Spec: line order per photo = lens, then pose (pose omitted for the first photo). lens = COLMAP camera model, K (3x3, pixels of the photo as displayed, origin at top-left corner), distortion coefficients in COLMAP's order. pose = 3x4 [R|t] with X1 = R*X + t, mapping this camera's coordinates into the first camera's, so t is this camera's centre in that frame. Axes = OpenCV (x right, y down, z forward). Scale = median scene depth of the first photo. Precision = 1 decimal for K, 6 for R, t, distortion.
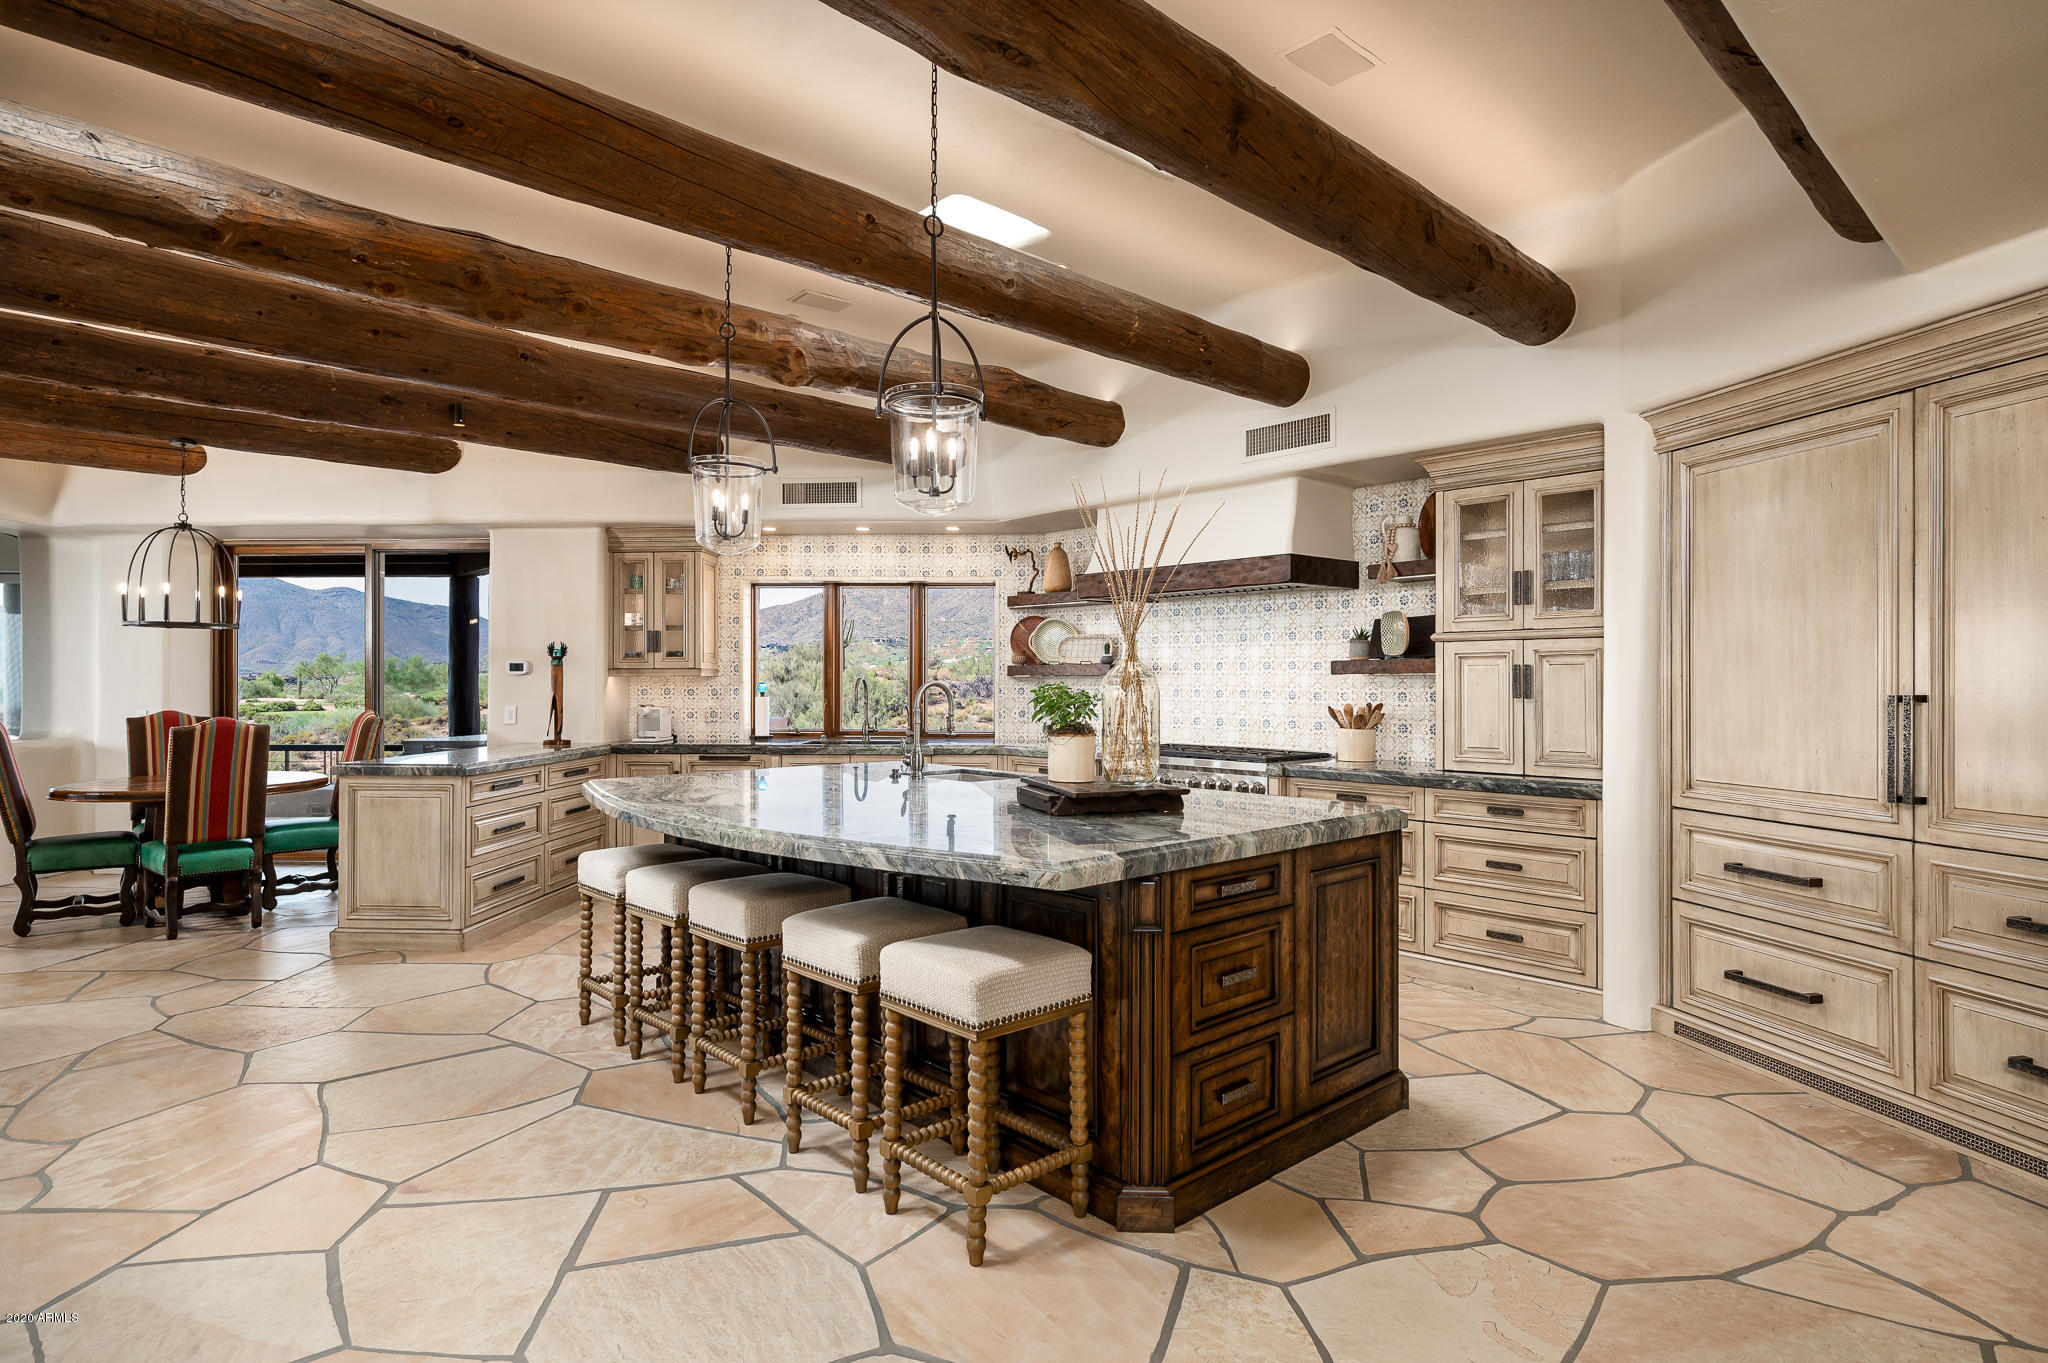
lens RADIAL K [[1064.4, 0, 1025.9], [0, 1064.4, 680.4], [0, 0, 1]] dist [-0.002469, 0.000656]
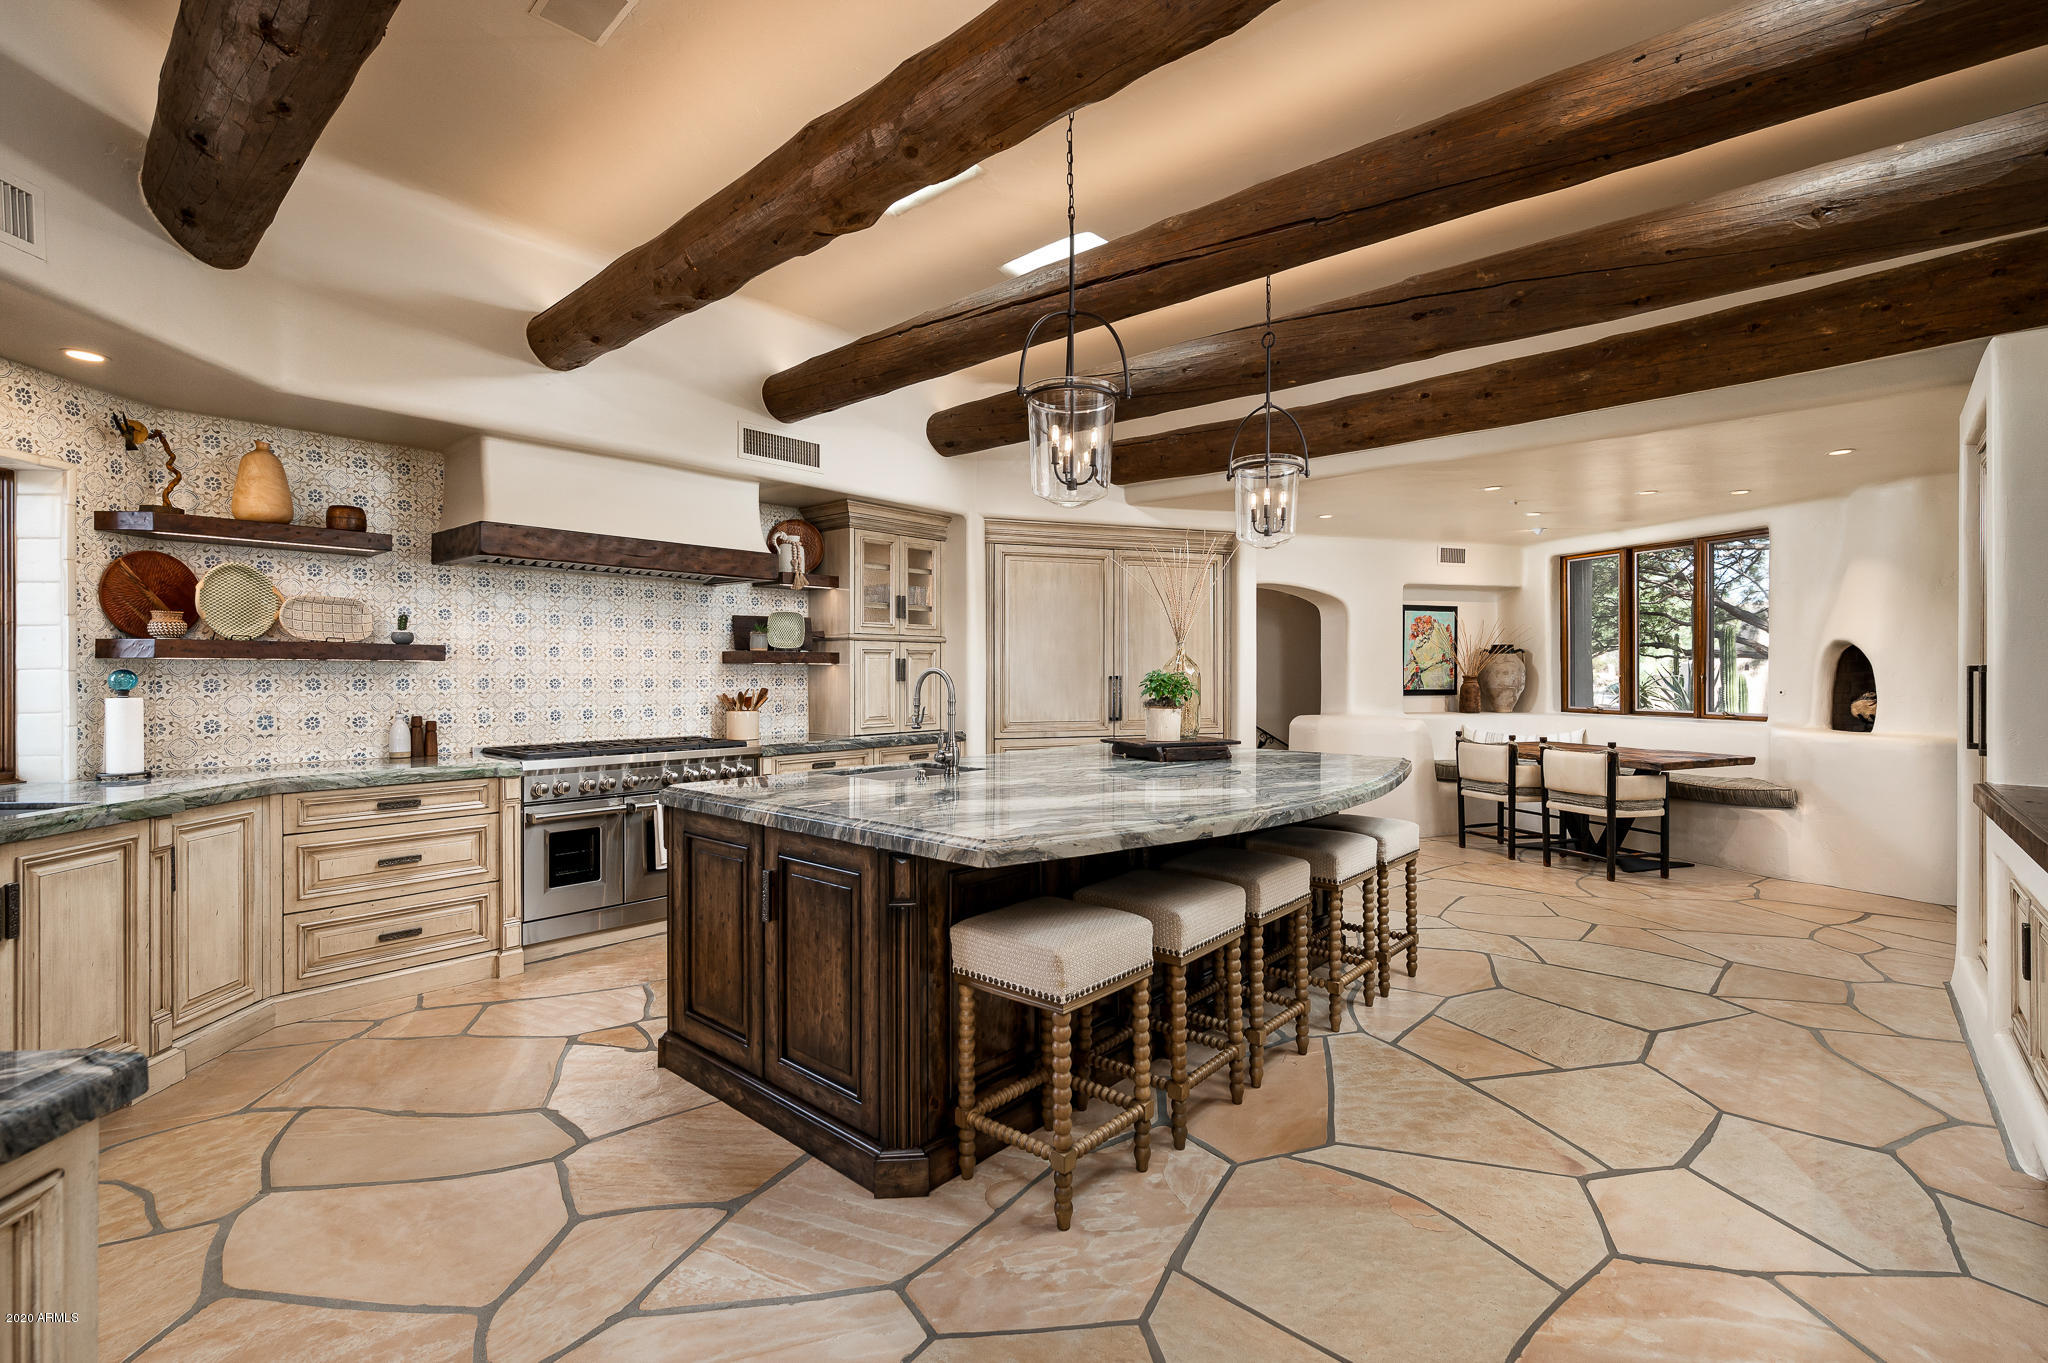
lens RADIAL K [[921.4, 0, 1025.3], [0, 921.4, 677.7], [0, 0, 1]] dist [0.000716, -0.000320]
pose [[-0.094944, -0.003998, 0.995475, -0.807981], [0.000513, 0.999992, 0.004065, 0.006745], [-0.995483, 0.000897, -0.094941, 0.925811]]
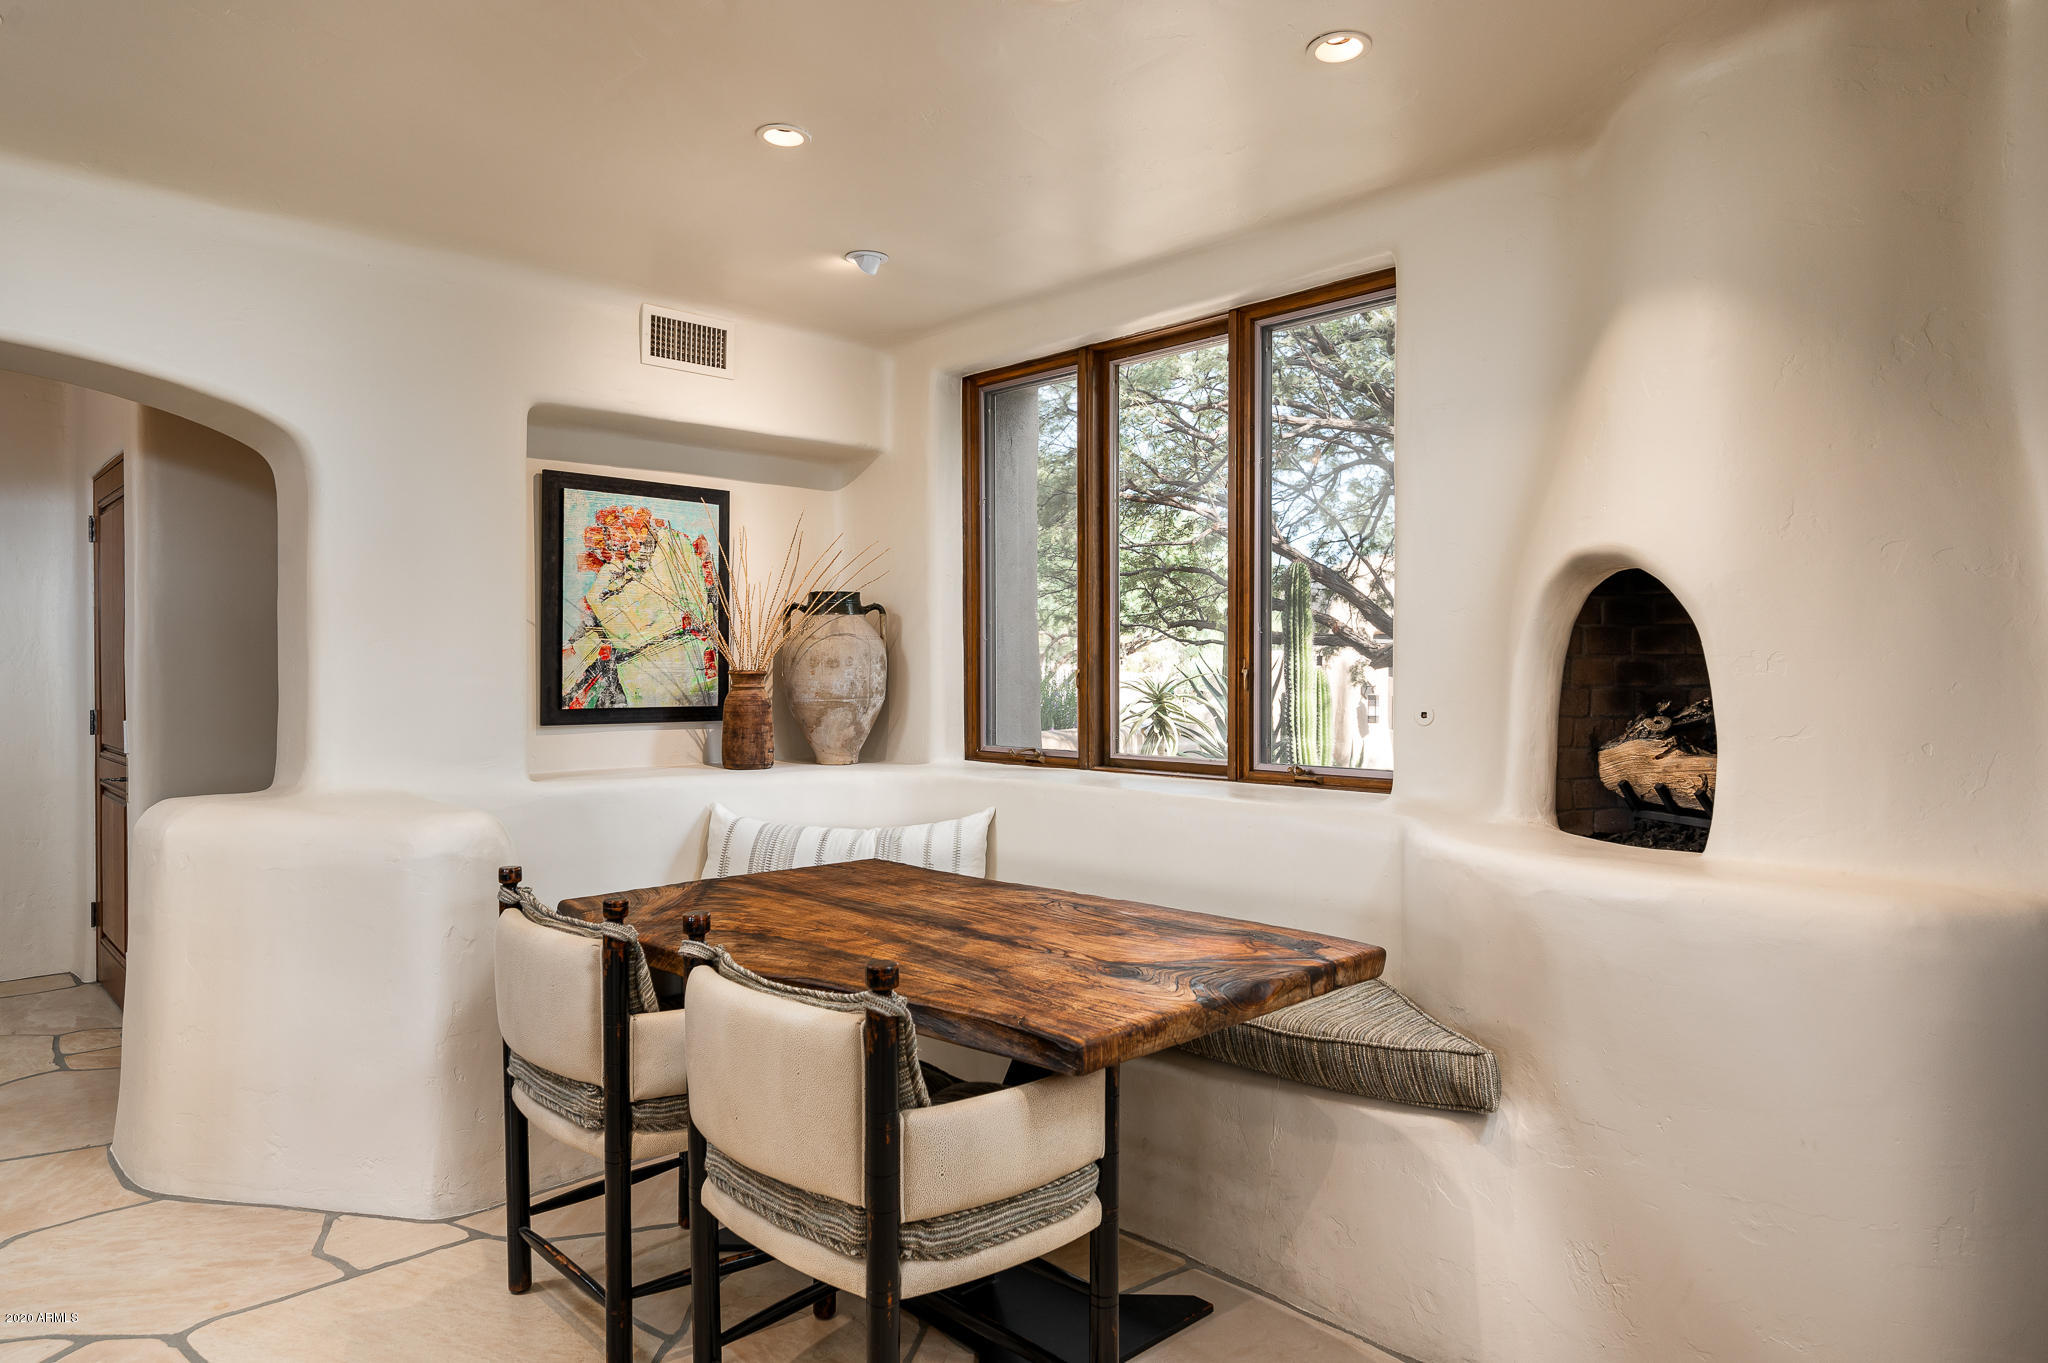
lens RADIAL K [[1238.0, 0, 1024.2], [0, 1238.0, 679.4], [0, 0, 1]] dist [-0.003087, -0.000080]
pose [[-0.509156, -0.002081, 0.860672, -0.484615], [0.000400, 0.999996, 0.002655, 0.009969], [-0.860674, 0.001696, -0.509153, 0.629709]]
